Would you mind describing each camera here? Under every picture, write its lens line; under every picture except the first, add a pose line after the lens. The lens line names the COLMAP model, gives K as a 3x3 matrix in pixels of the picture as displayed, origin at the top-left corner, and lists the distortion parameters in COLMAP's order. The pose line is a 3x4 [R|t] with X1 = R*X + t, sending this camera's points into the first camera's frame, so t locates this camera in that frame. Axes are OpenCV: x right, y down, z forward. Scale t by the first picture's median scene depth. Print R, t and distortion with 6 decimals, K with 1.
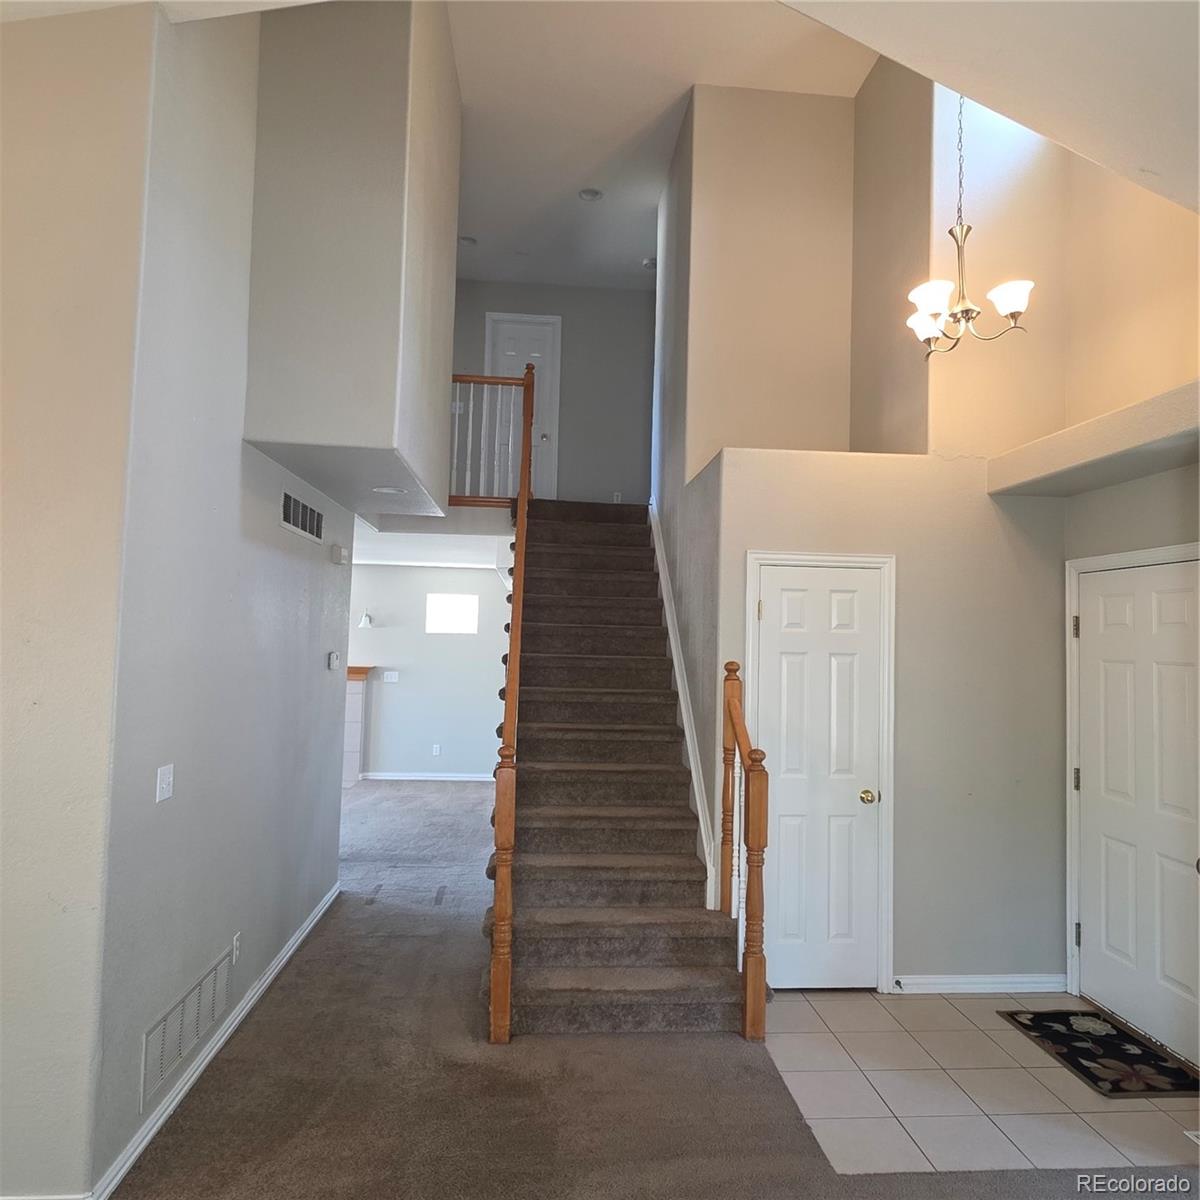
lens RADIAL K [[878.2, 0, 601.3], [0, 878.2, 595.3], [0, 0, 1]] dist [0.015266, -0.005179]
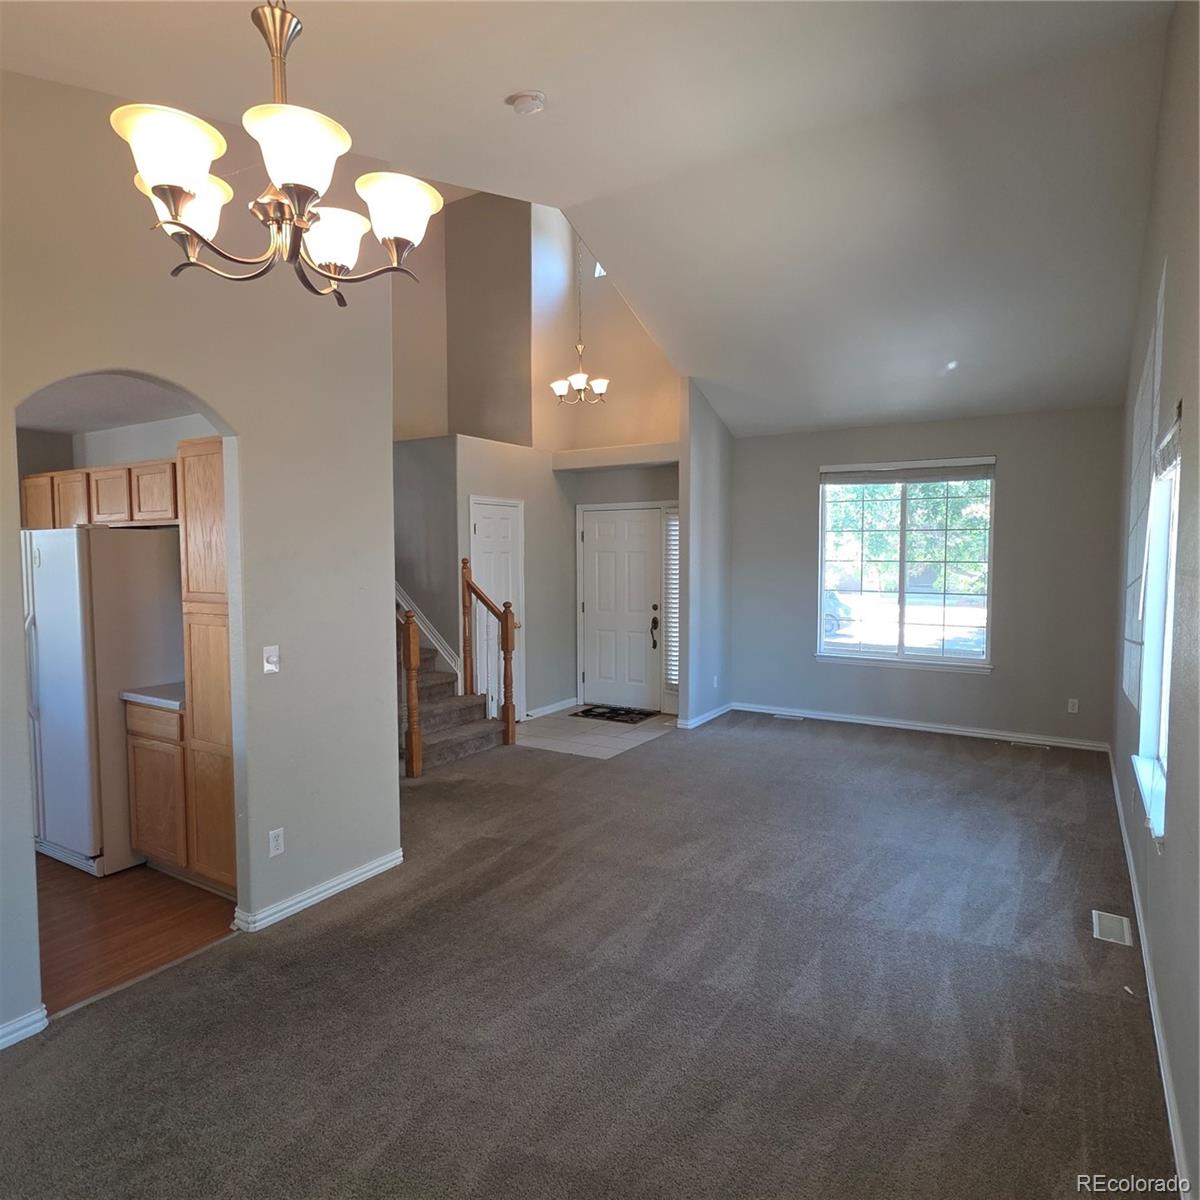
lens RADIAL K [[766.9, 0, 610.7], [0, 766.9, 600.0], [0, 0, 1]] dist [0.001274, 0.000739]
pose [[0.588242, -0.075410, 0.805161, -0.953191], [-0.023030, 0.993677, 0.109892, -0.017512], [-0.808357, -0.083186, 0.582786, -0.150625]]
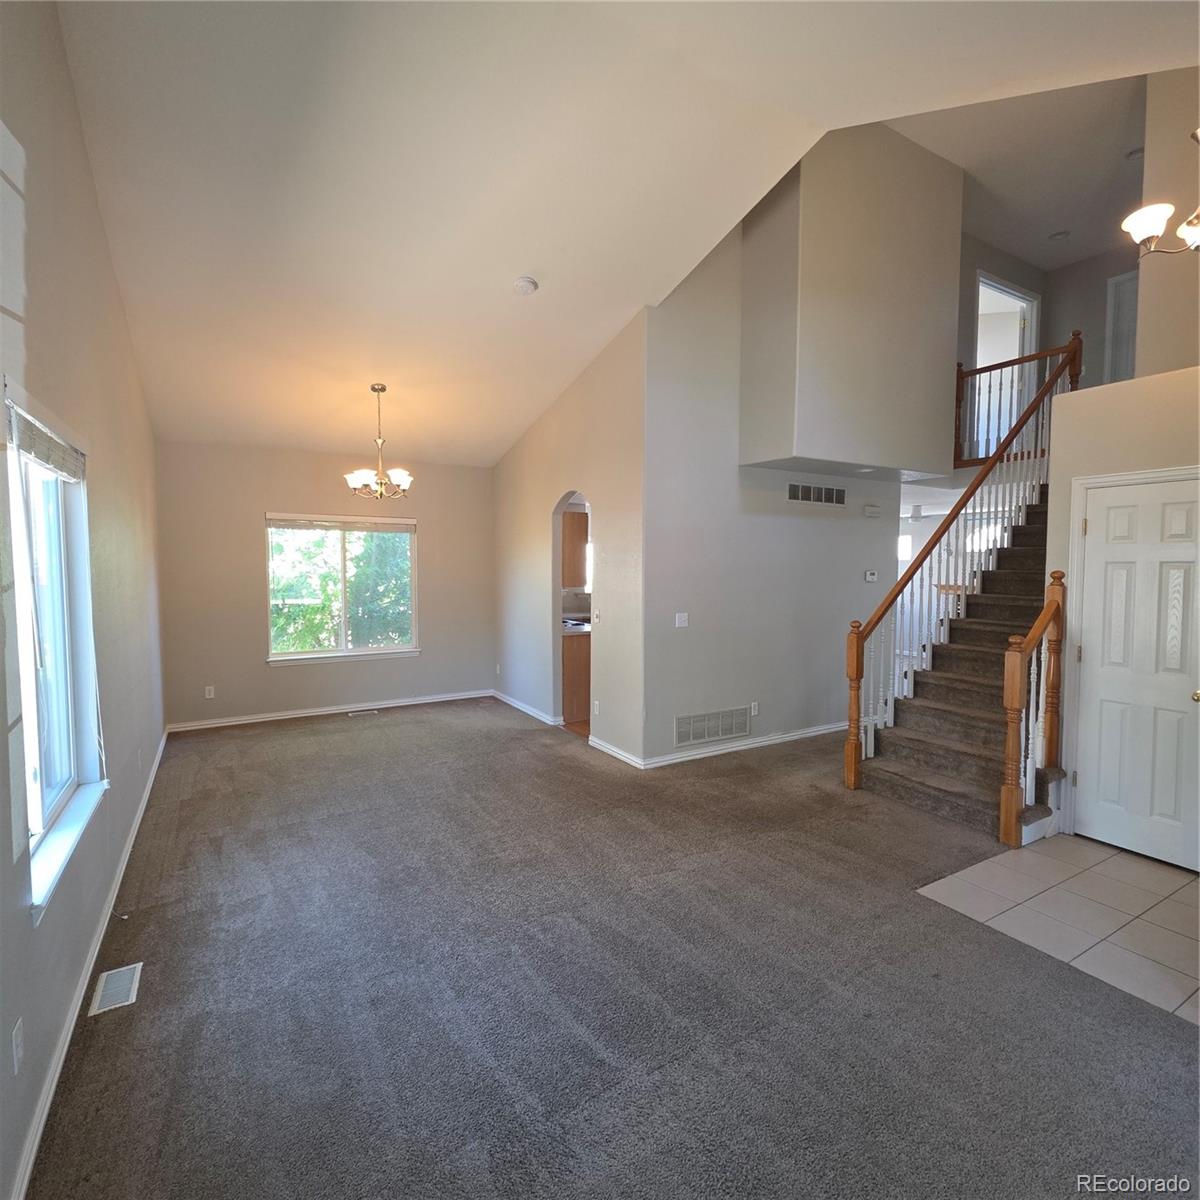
lens RADIAL K [[630.6, 0, 610.6], [0, 630.6, 602.1], [0, 0, 1]] dist [0.010273, -0.005231]
pose [[0.443552, 0.029610, -0.895760, 0.685490], [0.051606, 0.996952, 0.058509, 0.035704], [0.894762, -0.072178, 0.440672, 0.042619]]
